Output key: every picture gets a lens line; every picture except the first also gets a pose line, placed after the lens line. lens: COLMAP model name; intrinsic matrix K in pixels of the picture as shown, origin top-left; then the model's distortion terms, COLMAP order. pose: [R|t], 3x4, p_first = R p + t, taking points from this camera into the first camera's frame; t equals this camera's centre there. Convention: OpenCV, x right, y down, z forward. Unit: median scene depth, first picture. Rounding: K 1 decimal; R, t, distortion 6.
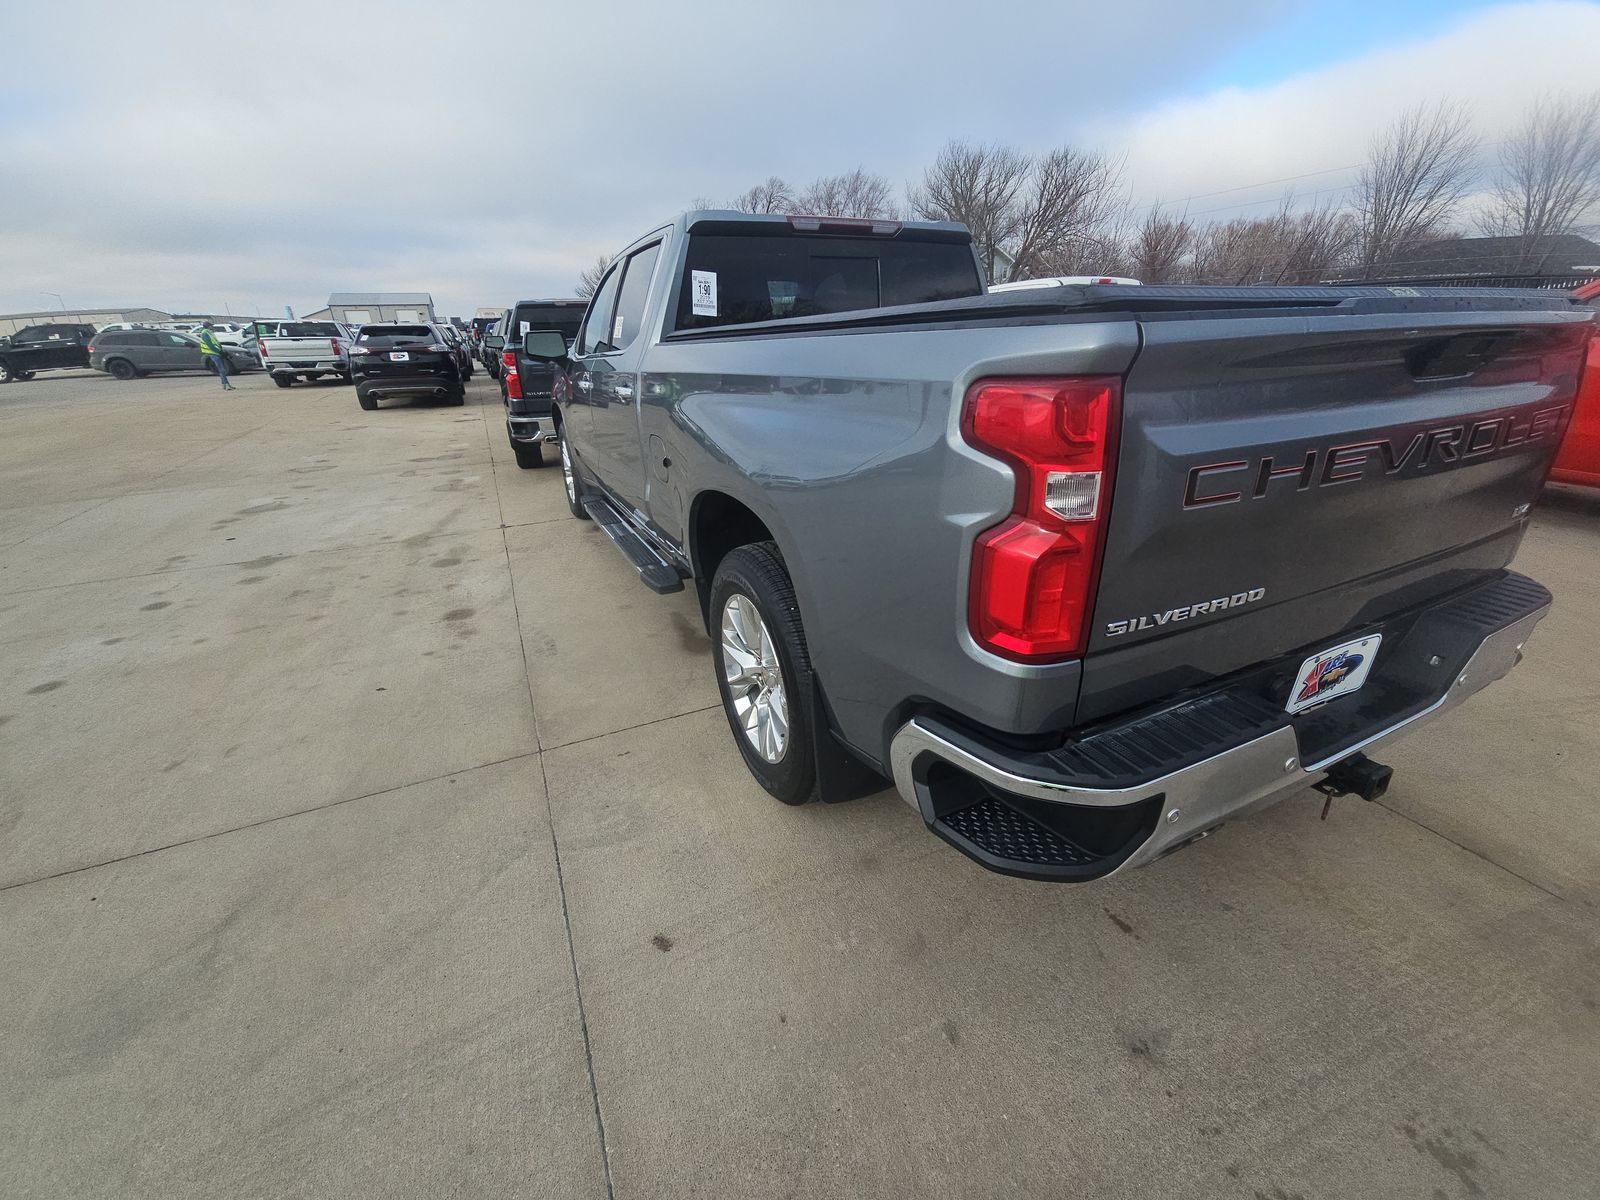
lens RADIAL K [[633.8, 0, 801.6], [0, 633.8, 606.9], [0, 0, 1]] dist [0.008628, -0.008205]
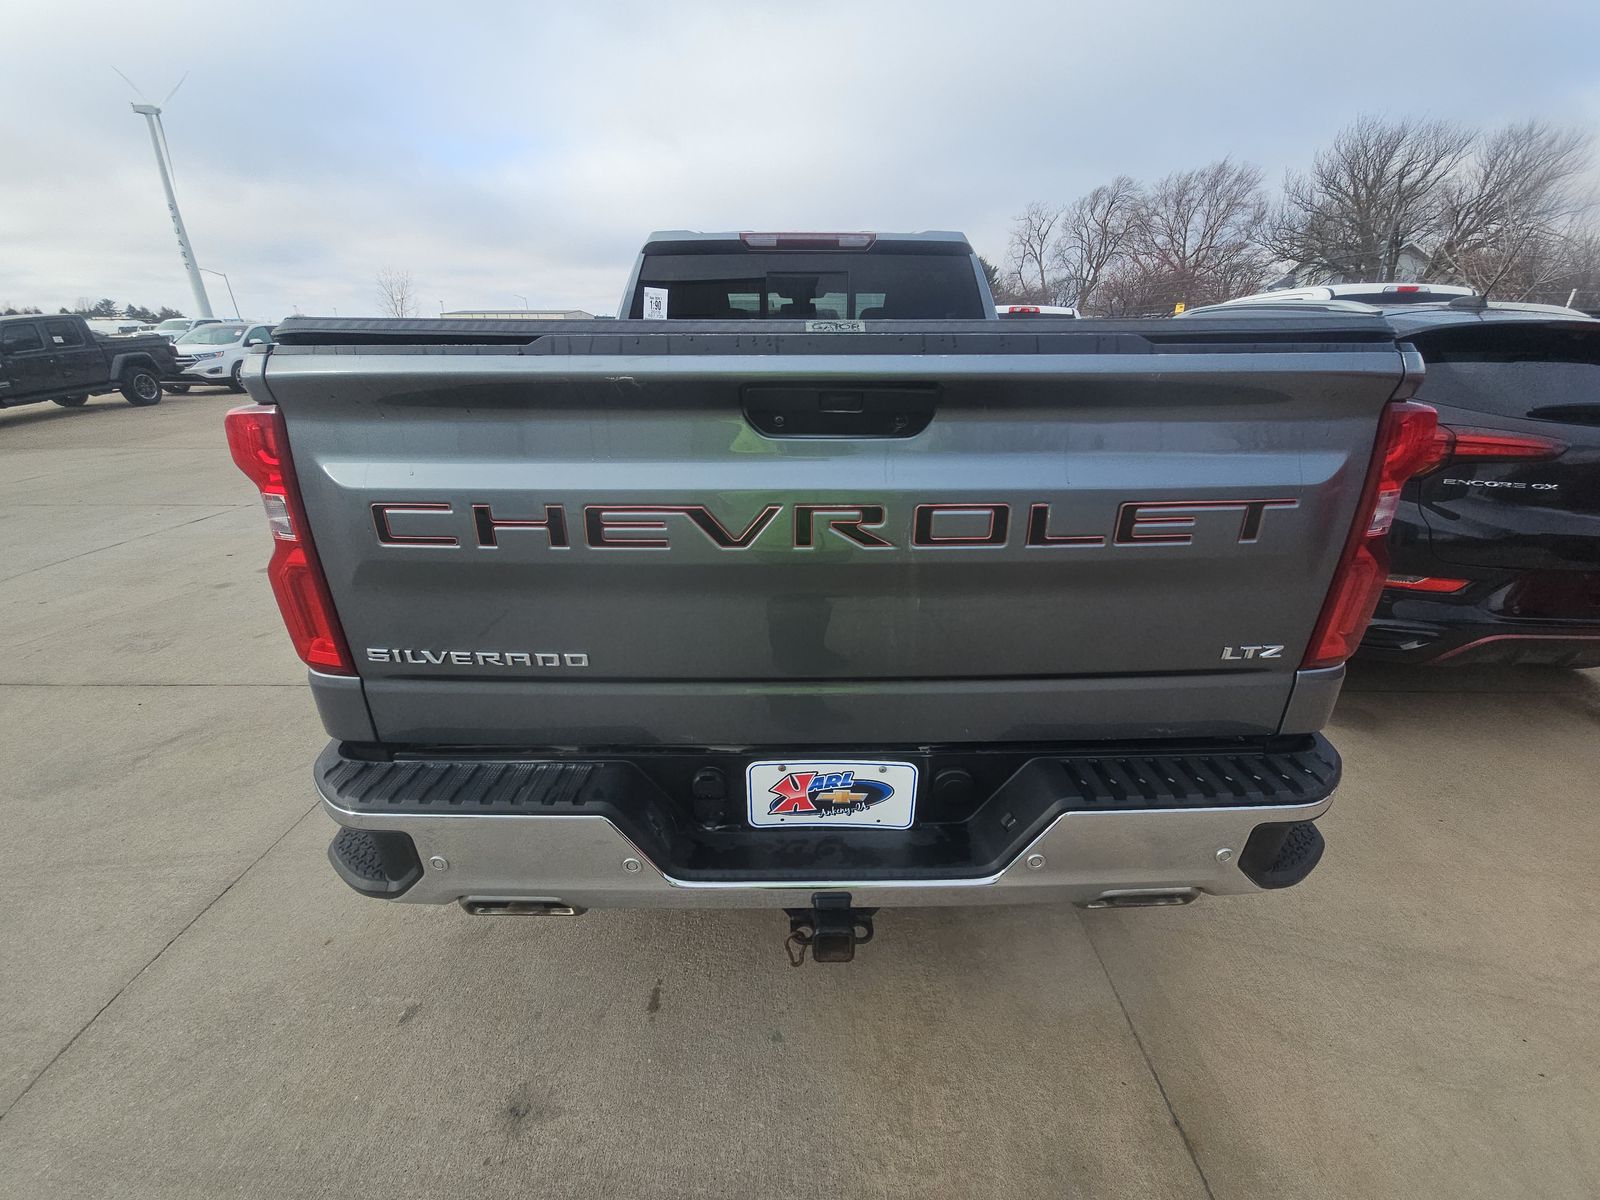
lens RADIAL K [[633.8, 0, 801.6], [0, 633.8, 606.9], [0, 0, 1]] dist [0.008628, -0.008205]
pose [[0.904267, 0.186814, -0.383929, 0.526238], [-0.190086, 0.981316, 0.029783, -0.070825], [0.382320, 0.046048, 0.922882, 0.115972]]
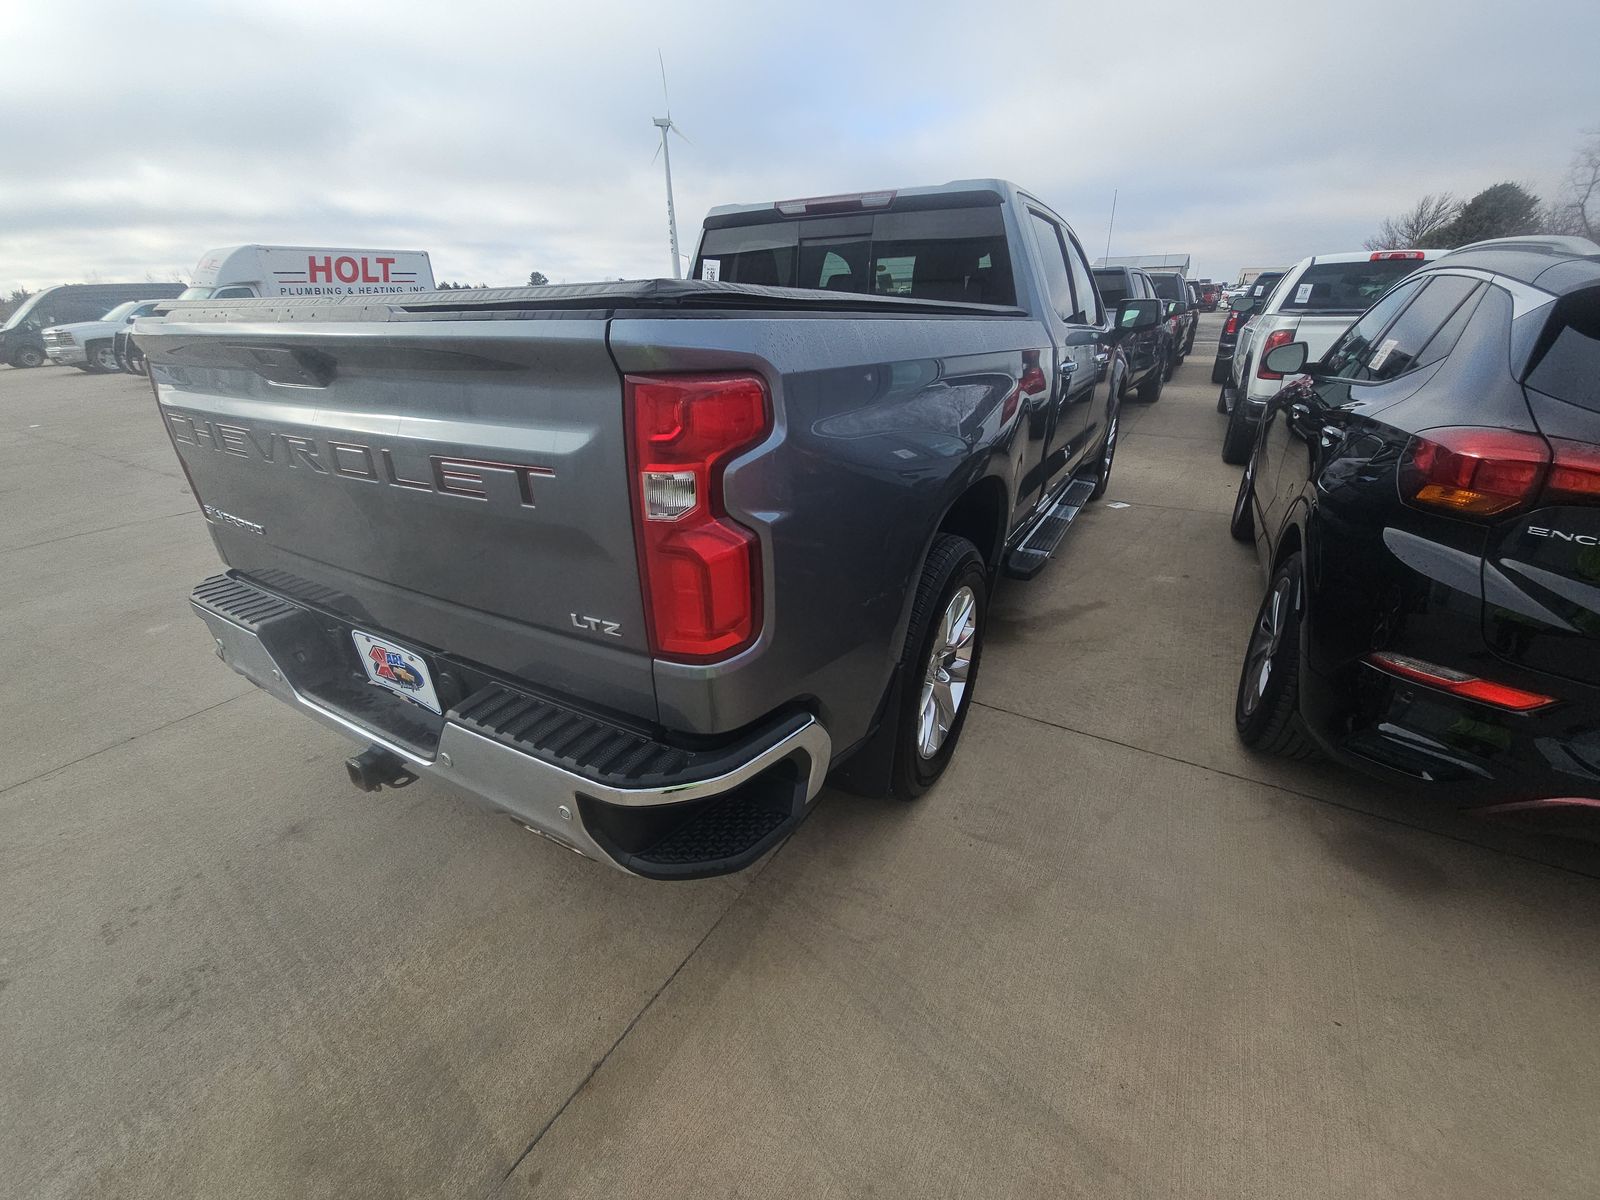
lens RADIAL K [[631.5, 0, 806.9], [0, 631.5, 598.7], [0, 0, 1]] dist [0.003003, 0.000214]
pose [[0.574495, 0.361735, -0.734236, 0.954162], [-0.331909, 0.922936, 0.195003, -0.207541], [0.748192, 0.131672, 0.650286, 0.401967]]
